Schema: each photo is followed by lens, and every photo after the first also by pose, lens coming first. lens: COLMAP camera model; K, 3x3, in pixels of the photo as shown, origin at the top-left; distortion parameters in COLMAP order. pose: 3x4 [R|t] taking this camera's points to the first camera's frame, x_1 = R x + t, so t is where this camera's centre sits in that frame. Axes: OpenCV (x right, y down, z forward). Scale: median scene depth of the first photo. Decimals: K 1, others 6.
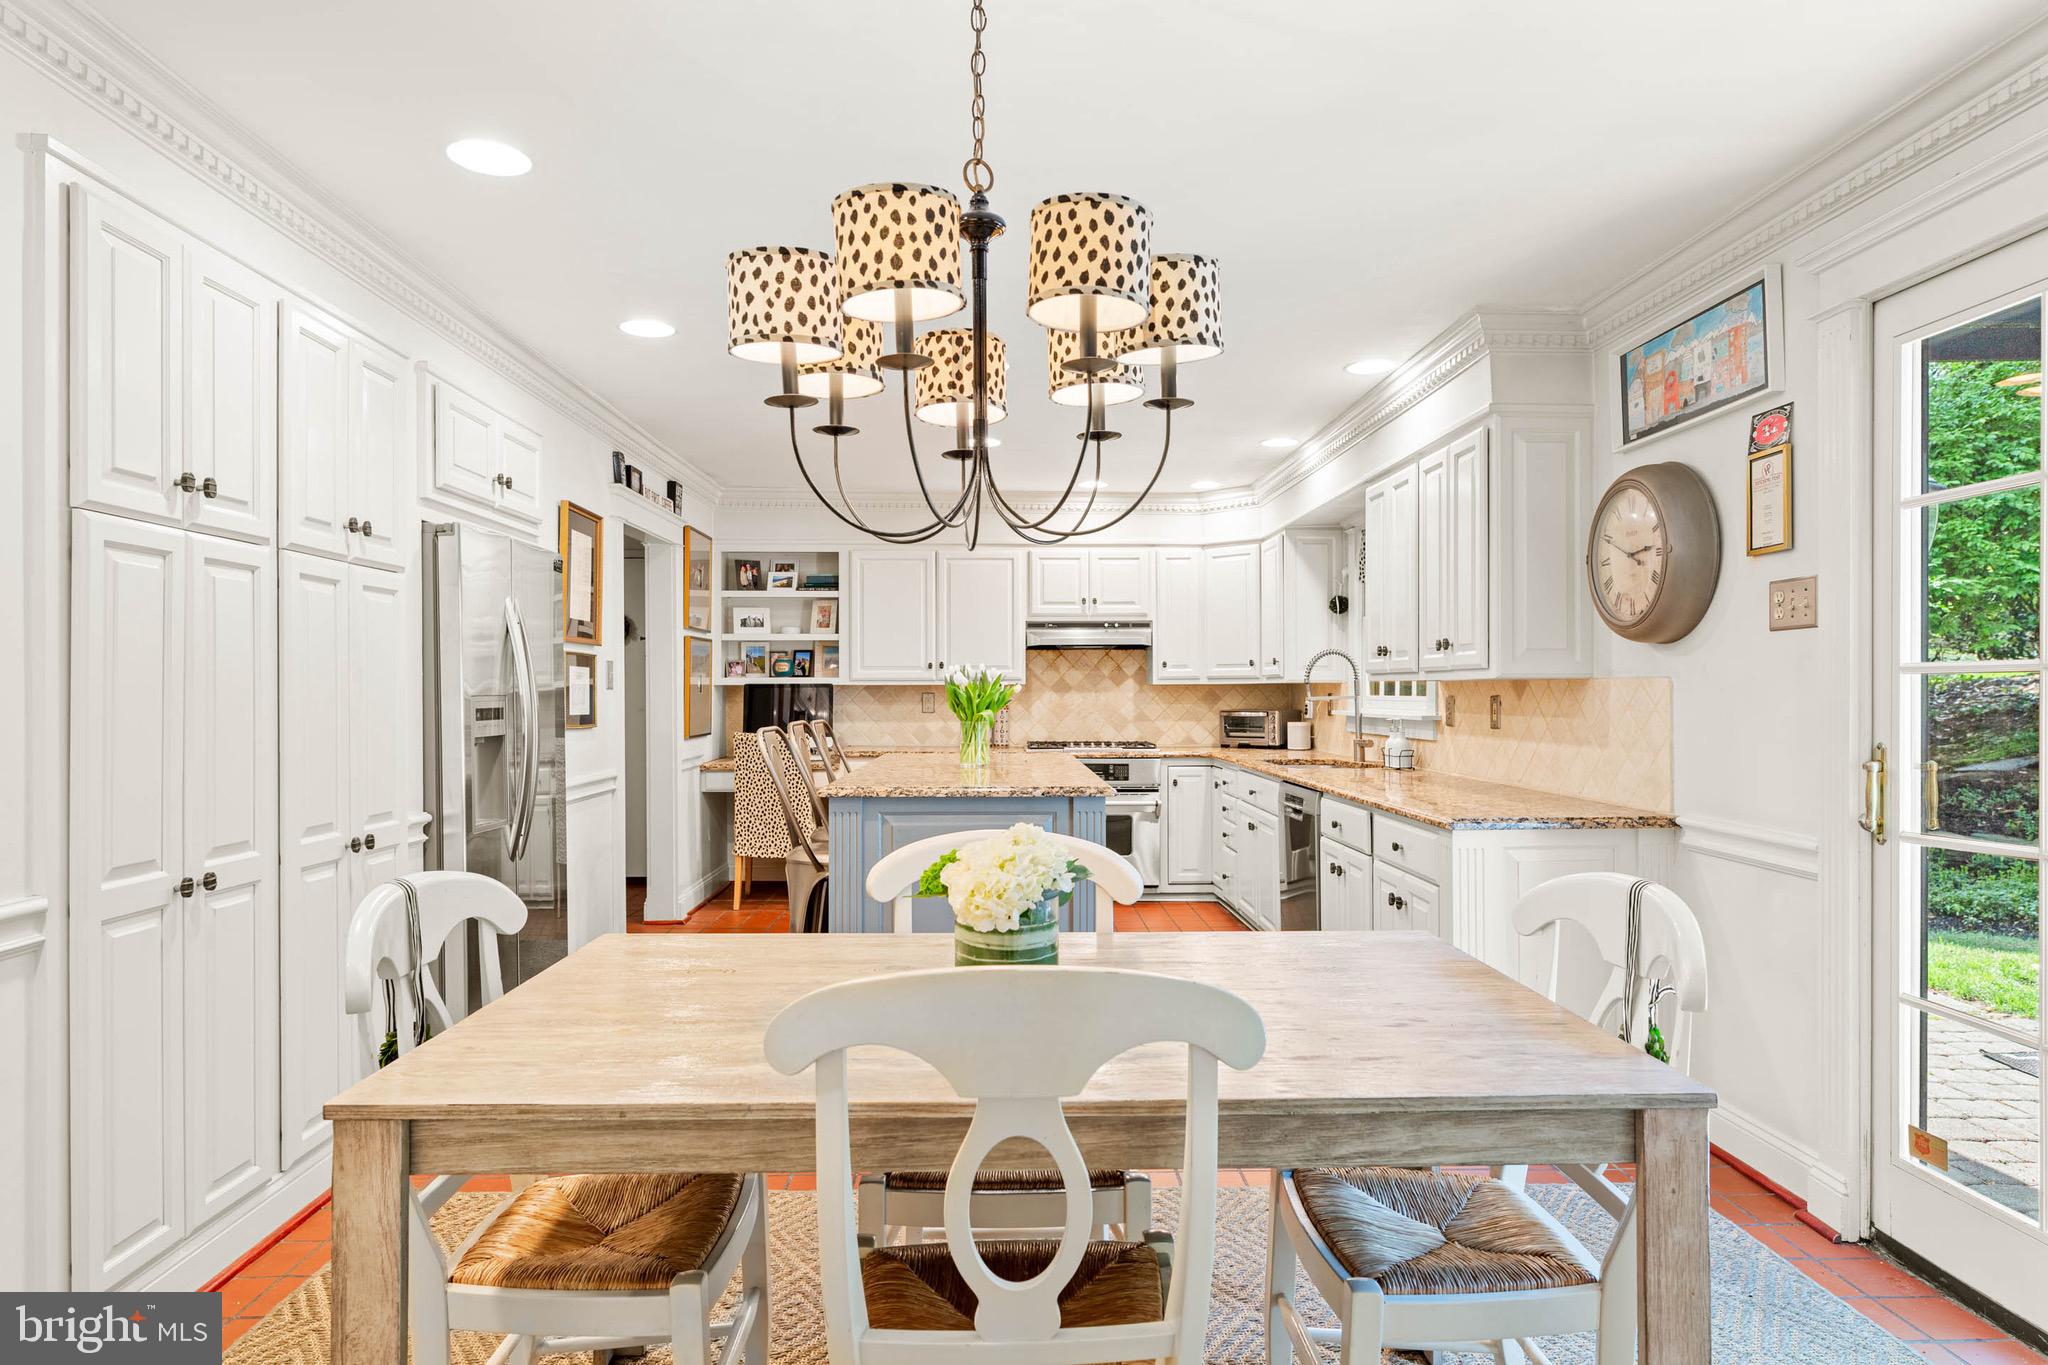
lens RADIAL K [[1176.8, 0, 1029.7], [0, 1176.8, 676.9], [0, 0, 1]] dist [0.003698, -0.004203]
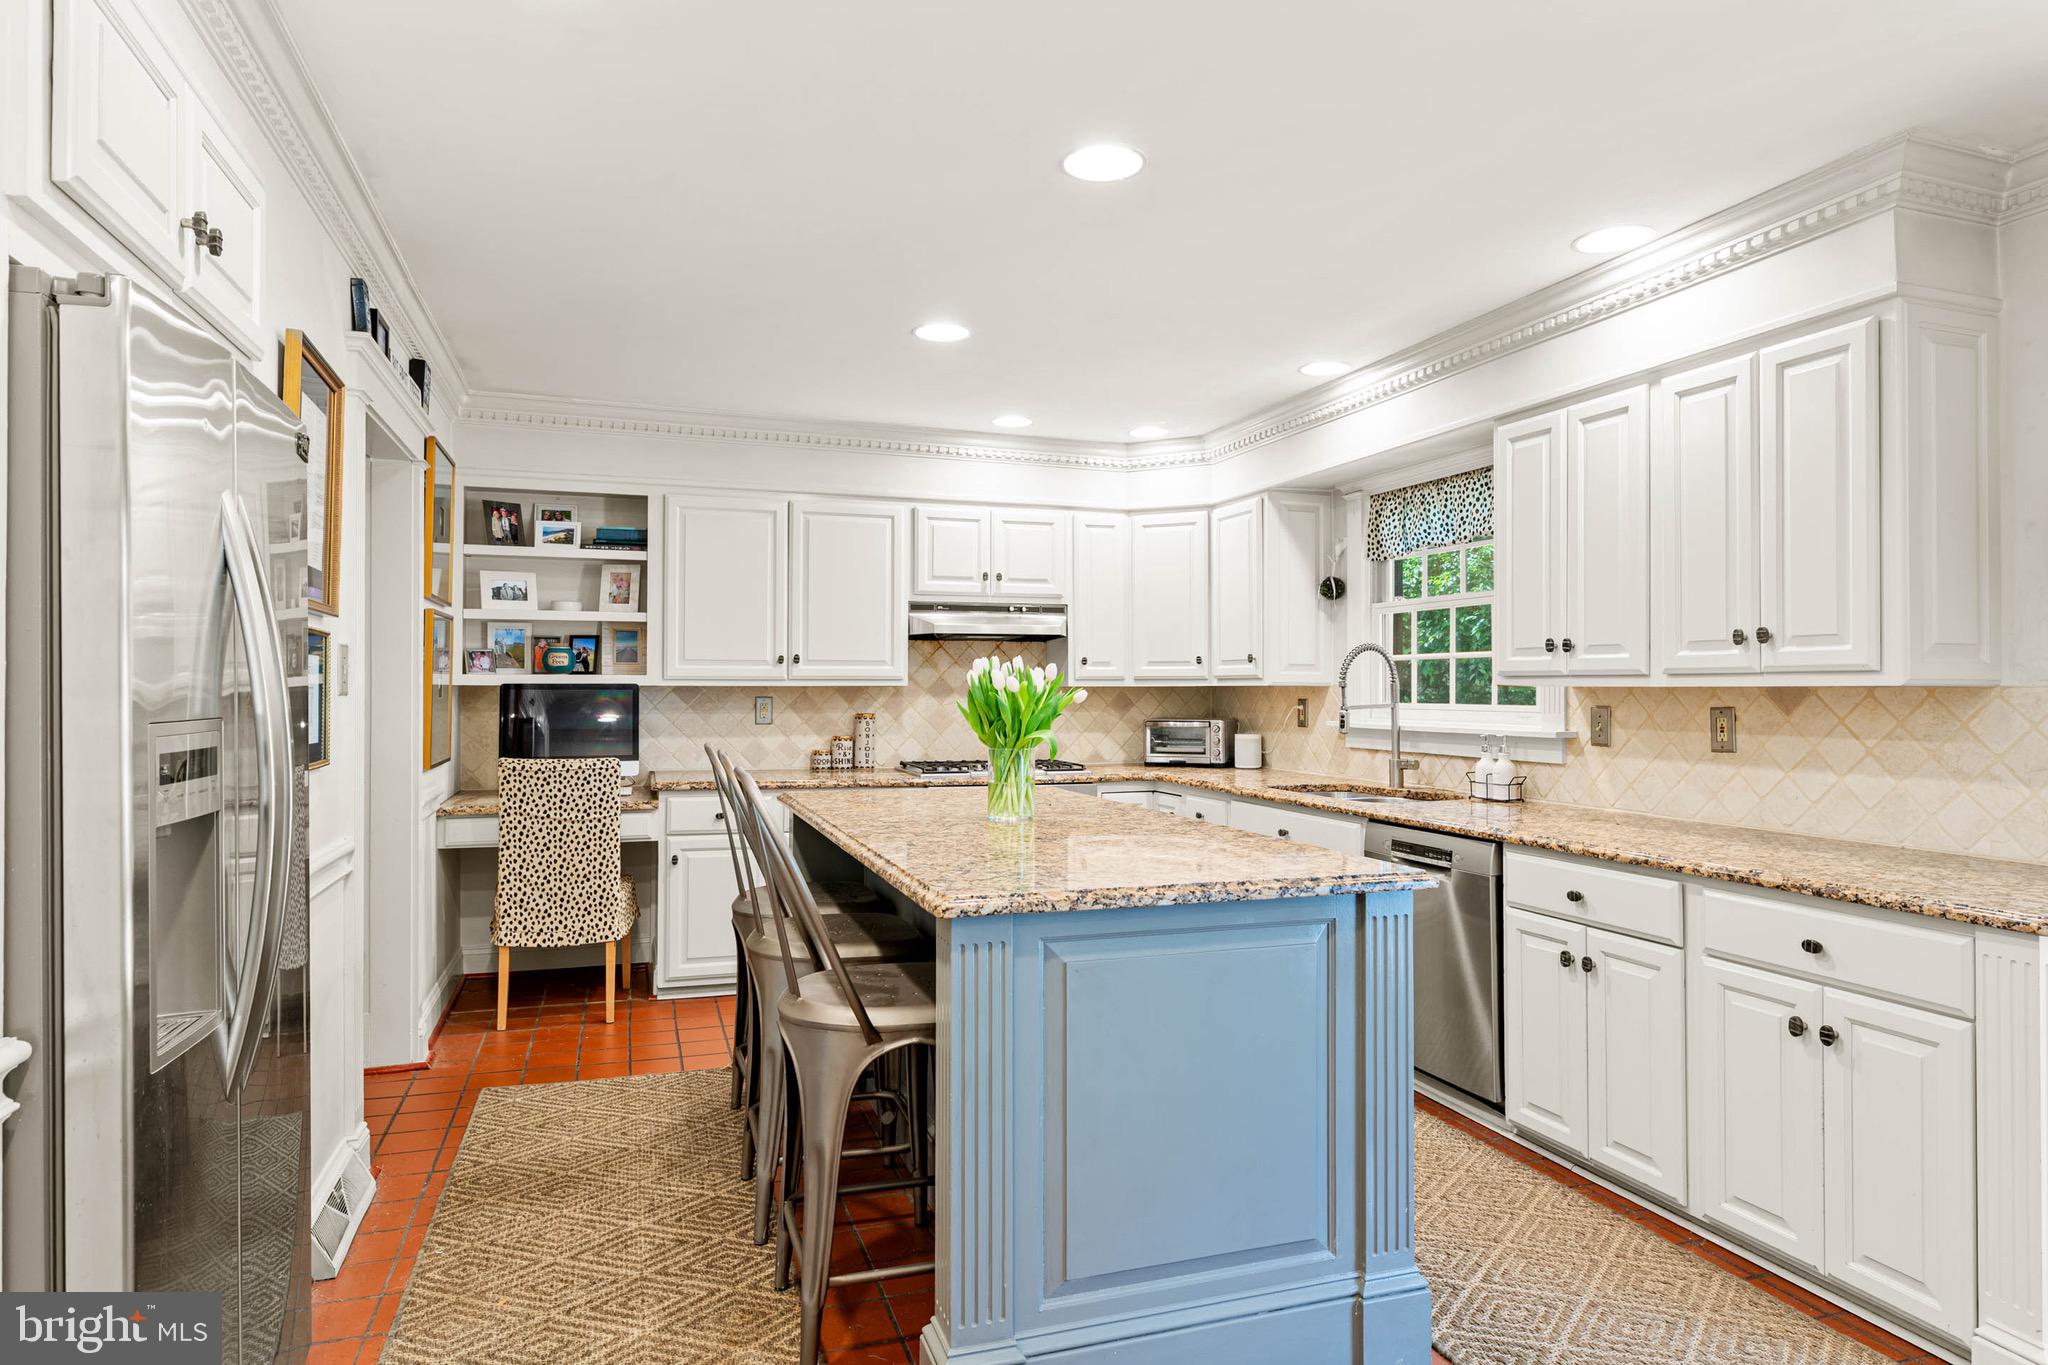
lens RADIAL K [[1176.8, 0, 1022.8], [0, 1176.8, 674.1], [0, 0, 1]] dist [0.003698, -0.004203]
pose [[0.955757, 0.006632, 0.294084, -0.173892], [-0.006689, 0.999977, -0.000813, -0.001110], [-0.294083, -0.001190, 0.955779, 0.300018]]
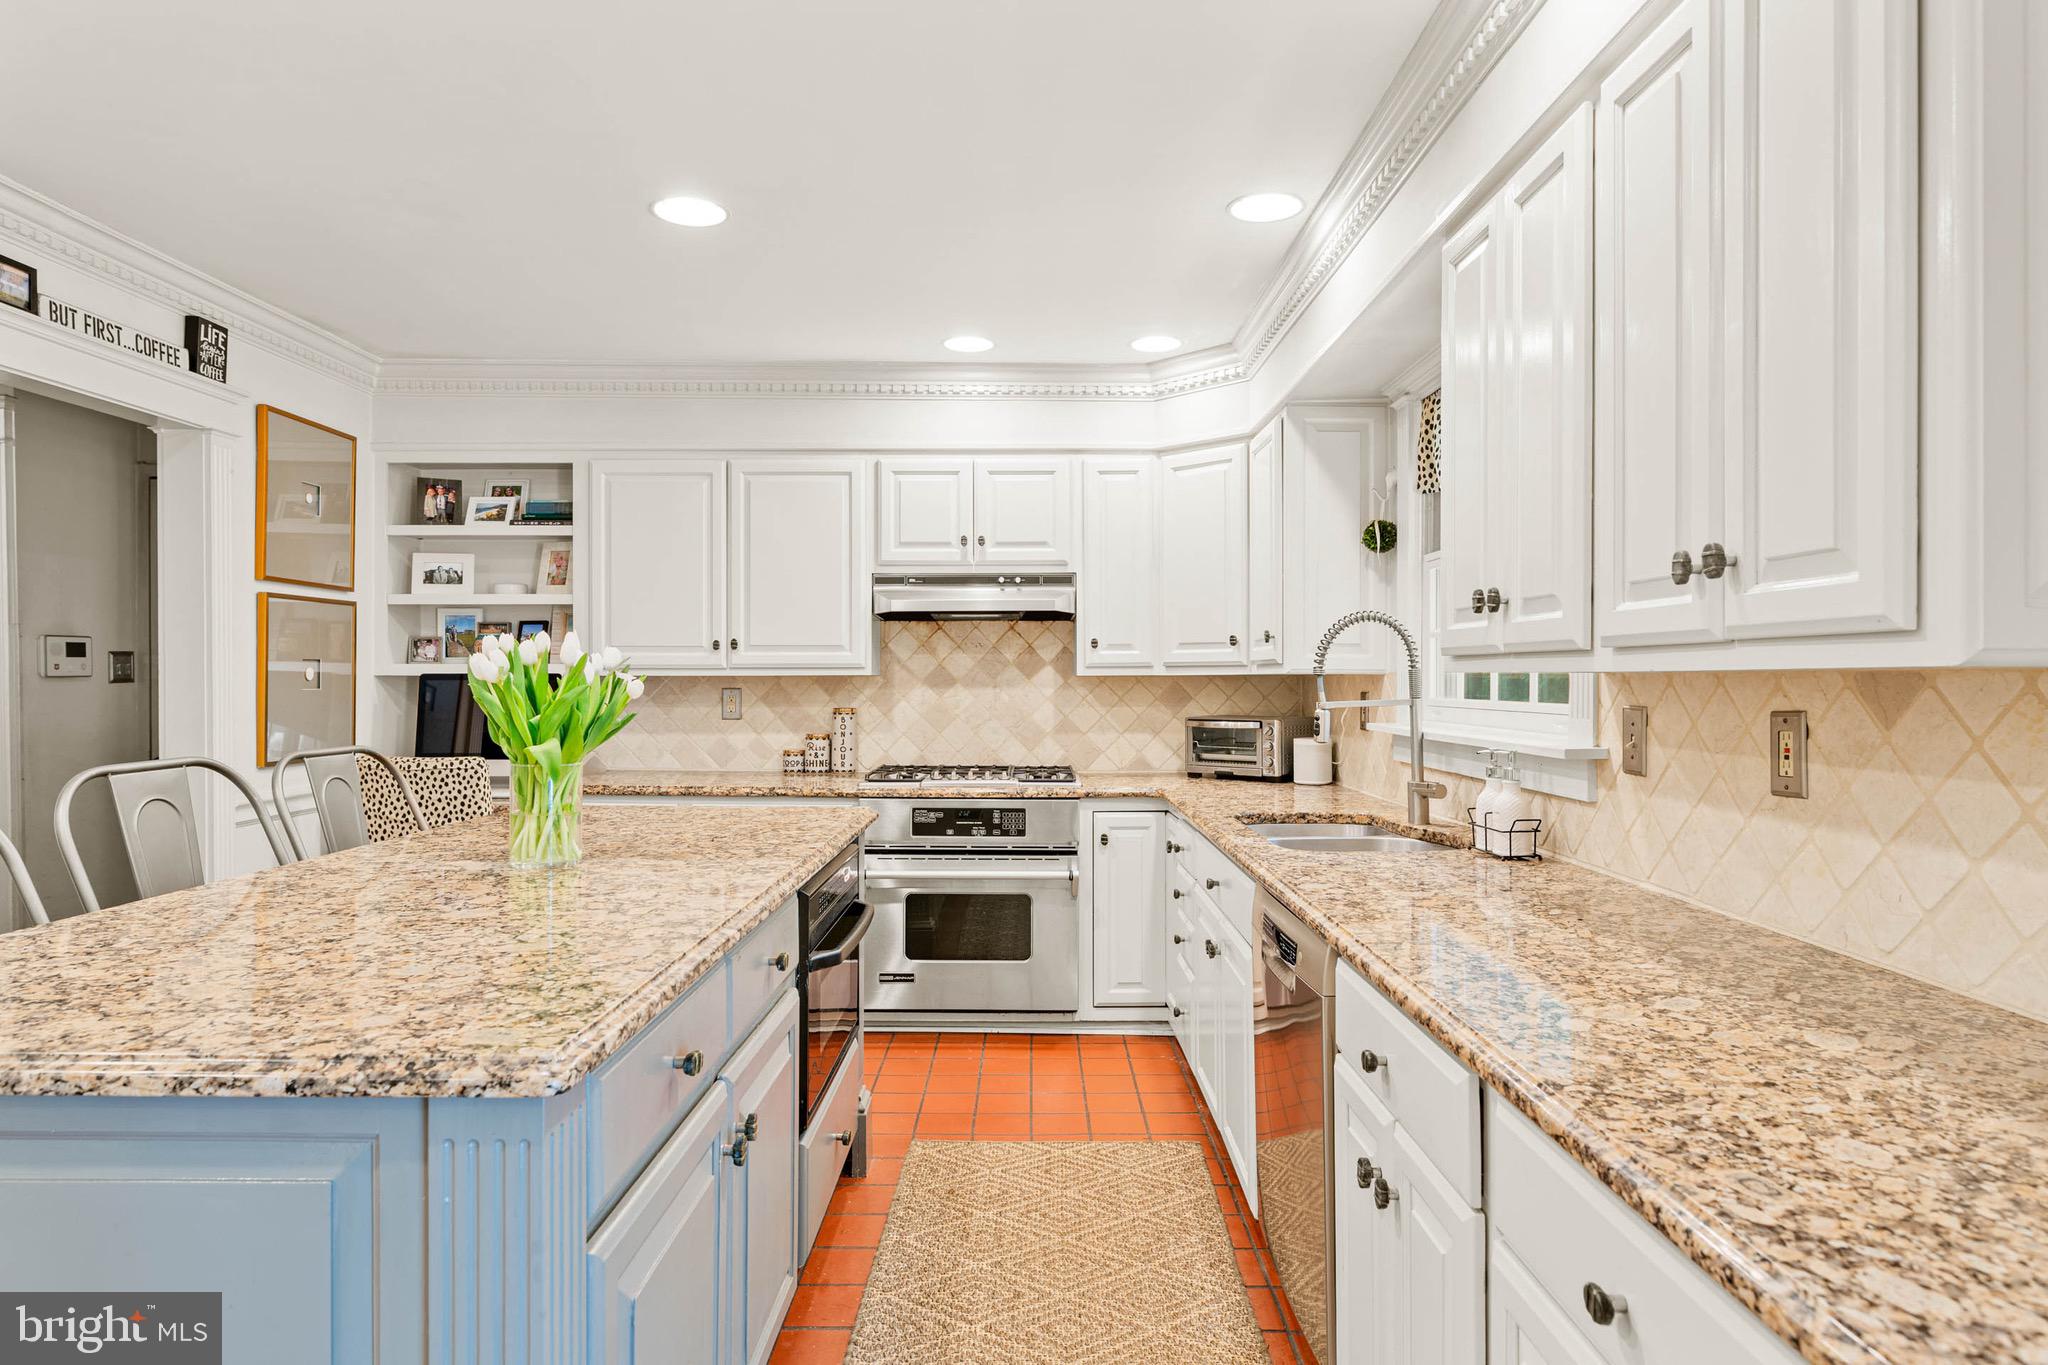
lens RADIAL K [[1176.8, 0, 1030.3], [0, 1176.8, 669.5], [0, 0, 1]] dist [0.003698, -0.004203]
pose [[0.999551, 0.001618, -0.029915, 0.112091], [-0.001488, 0.999989, 0.004356, 0.000565], [0.029921, -0.004309, 0.999543, 0.431028]]
